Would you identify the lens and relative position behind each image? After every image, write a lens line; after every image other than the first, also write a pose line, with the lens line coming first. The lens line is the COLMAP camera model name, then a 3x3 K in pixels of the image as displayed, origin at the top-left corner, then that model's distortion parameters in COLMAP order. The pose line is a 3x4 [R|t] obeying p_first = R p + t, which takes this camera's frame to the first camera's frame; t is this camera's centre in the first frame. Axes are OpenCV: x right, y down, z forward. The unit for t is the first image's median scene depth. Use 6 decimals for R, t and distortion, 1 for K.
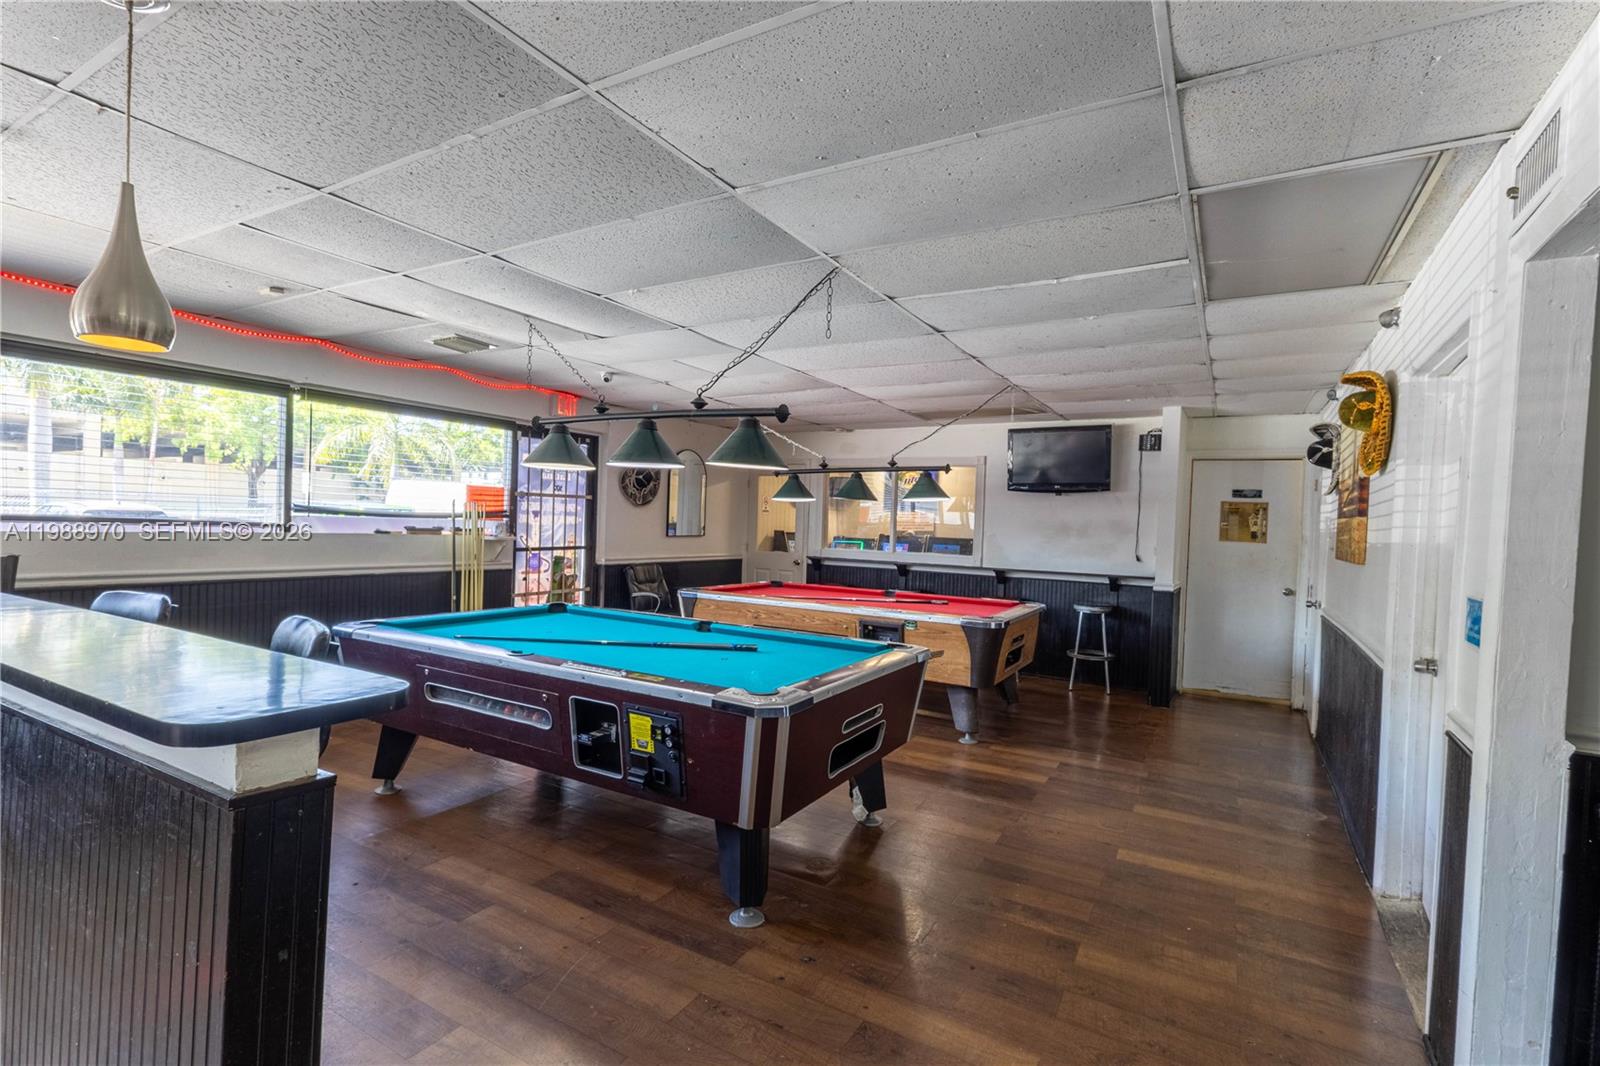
lens RADIAL K [[733.5, 0, 800.6], [0, 733.5, 532.8], [0, 0, 1]] dist [0.005076, 0.000227]
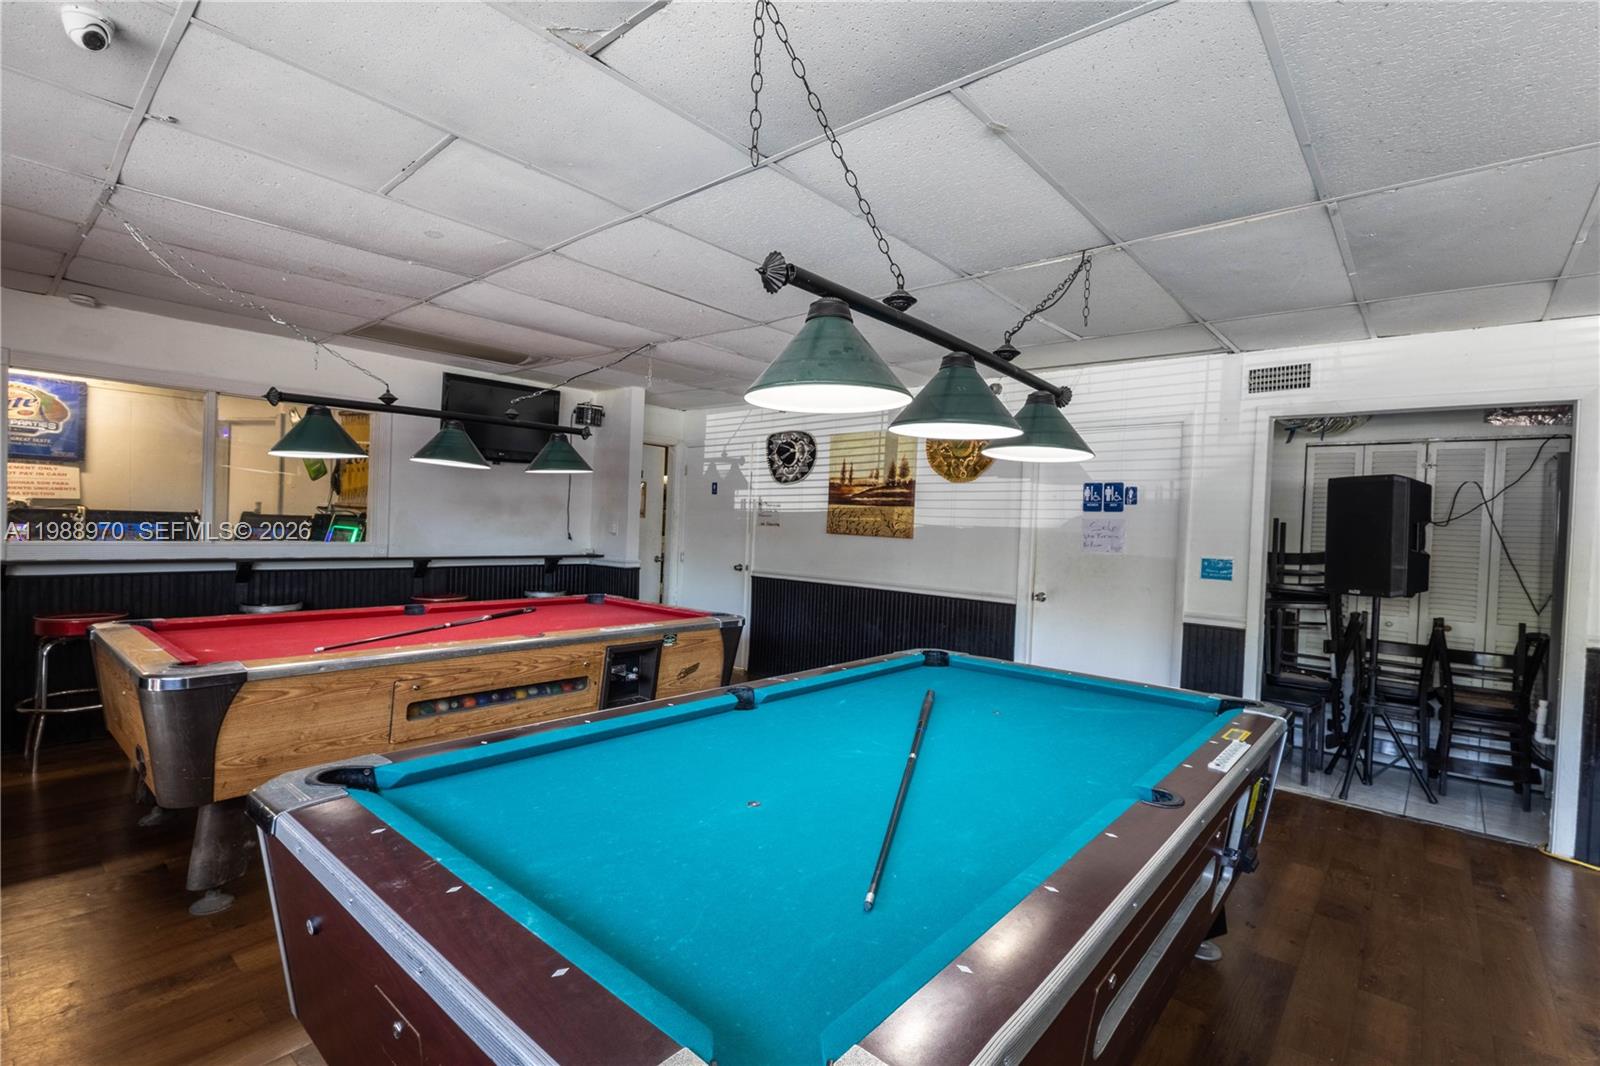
lens RADIAL K [[733.5, 0, 805.7], [0, 733.5, 543.1], [0, 0, 1]] dist [0.005076, 0.000227]
pose [[0.188372, -0.058263, 0.980368, -0.455168], [-0.018708, 0.997845, 0.062897, -0.022895], [-0.981920, -0.030189, 0.186876, 0.565776]]
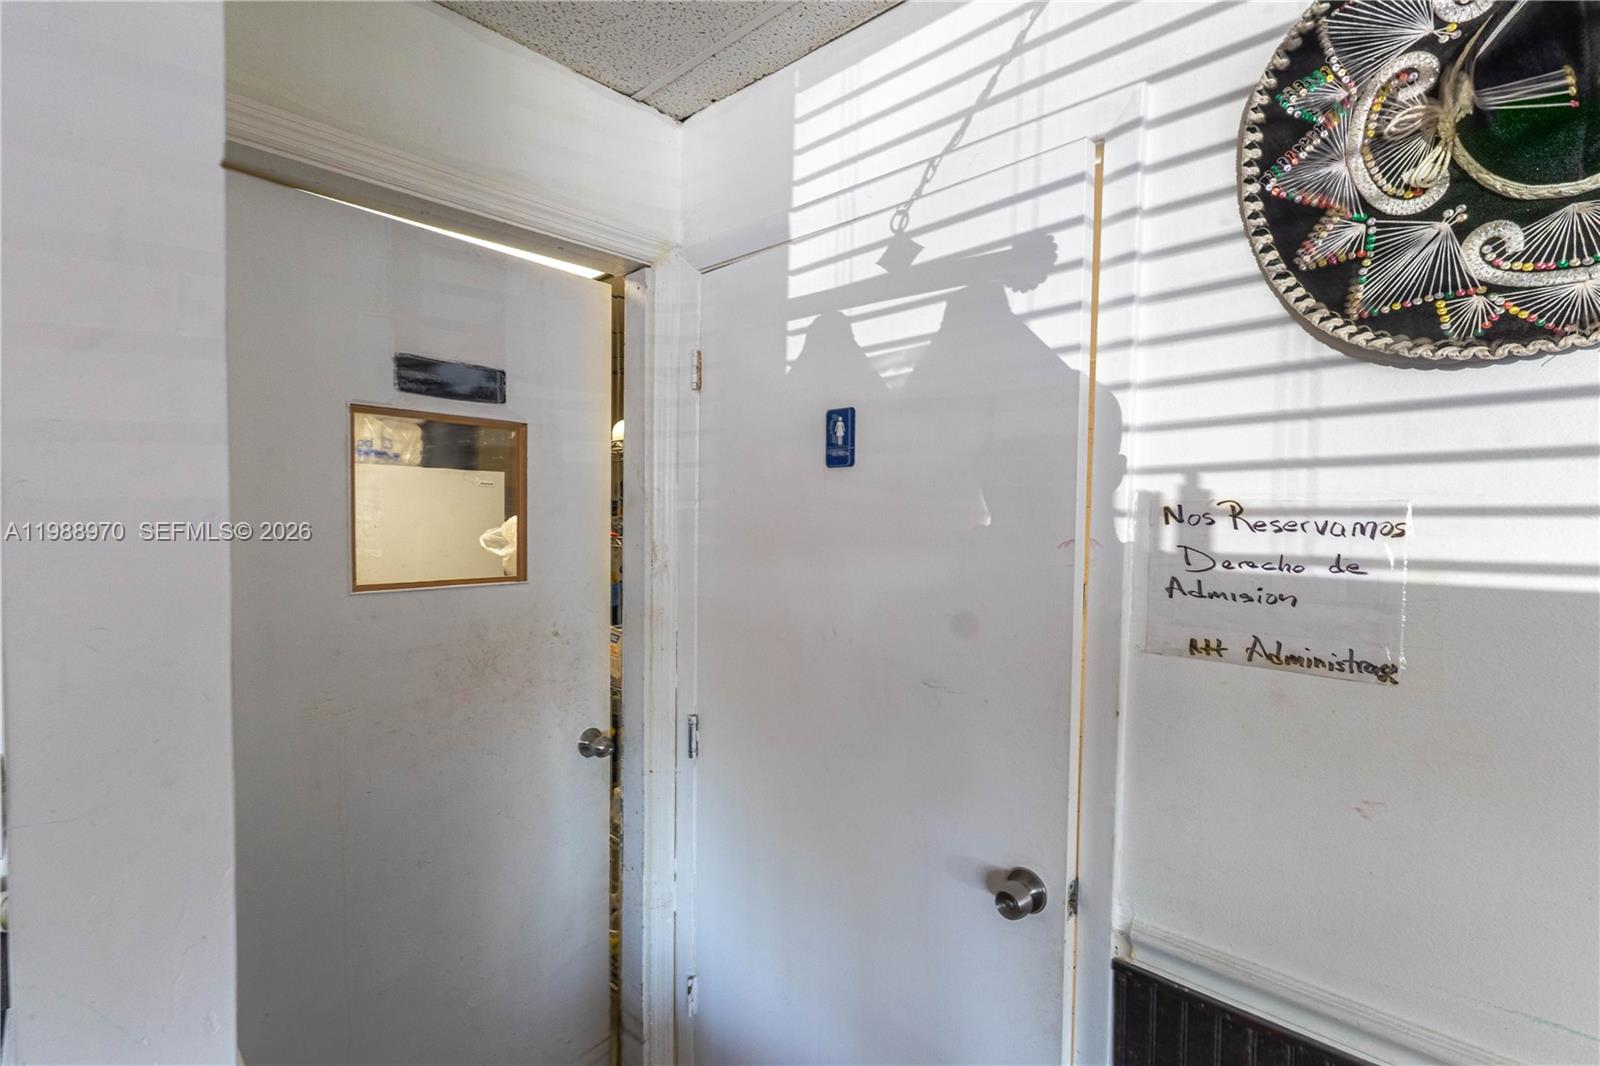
lens RADIAL K [[733.5, 0, 799.5], [0, 733.5, 531.2], [0, 0, 1]] dist [0.005076, 0.000227]
pose [[0.220064, -0.062892, 0.973456, 0.419315], [0.007344, 0.997998, 0.062818, -0.019520], [-0.975458, -0.006675, 0.220086, 0.885542]]
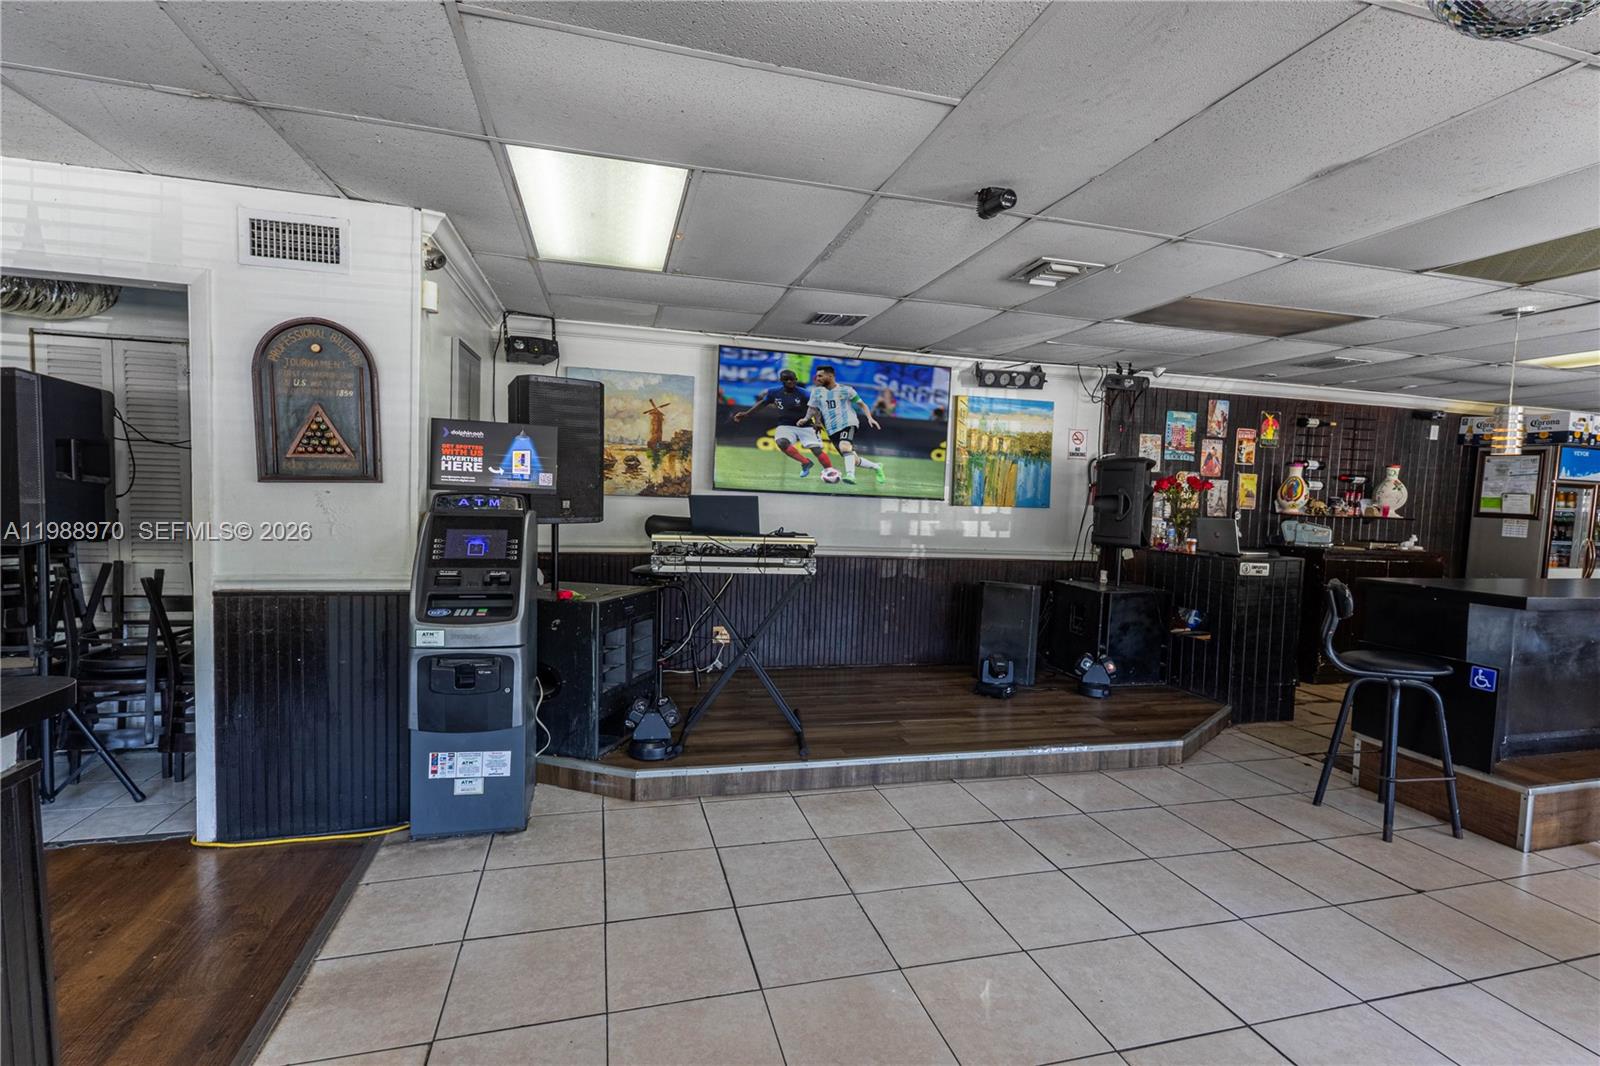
lens RADIAL K [[733.5, 0, 802.5], [0, 733.5, 537.0], [0, 0, 1]] dist [0.005076, 0.000227]
pose [[-0.707010, -0.105572, 0.699279, -0.388317], [-0.051829, 0.993871, 0.097644, -0.018557], [-0.705302, 0.032792, -0.708148, 0.171603]]
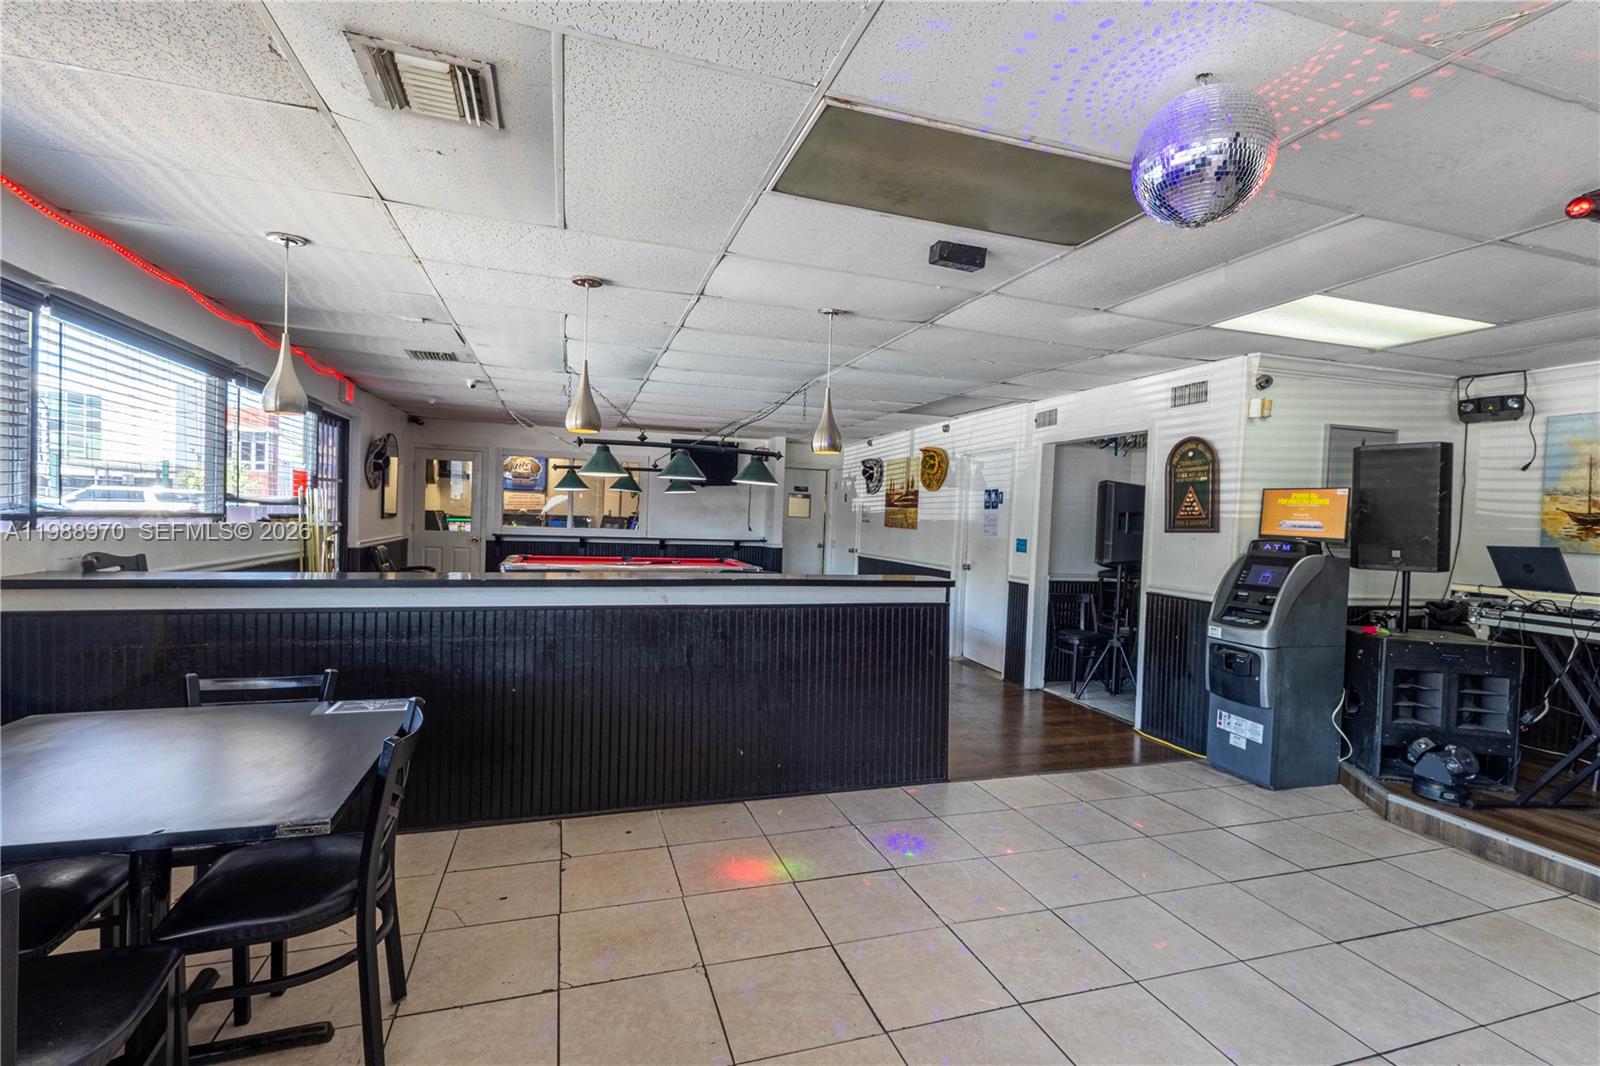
lens RADIAL K [[733.5, 0, 804.5], [0, 733.5, 545.2], [0, 0, 1]] dist [0.005076, 0.000227]
pose [[0.667529, -0.043675, 0.743302, -0.687175], [-0.000632, 0.998245, 0.059223, -0.024060], [-0.744583, -0.040003, 0.666330, -0.148338]]
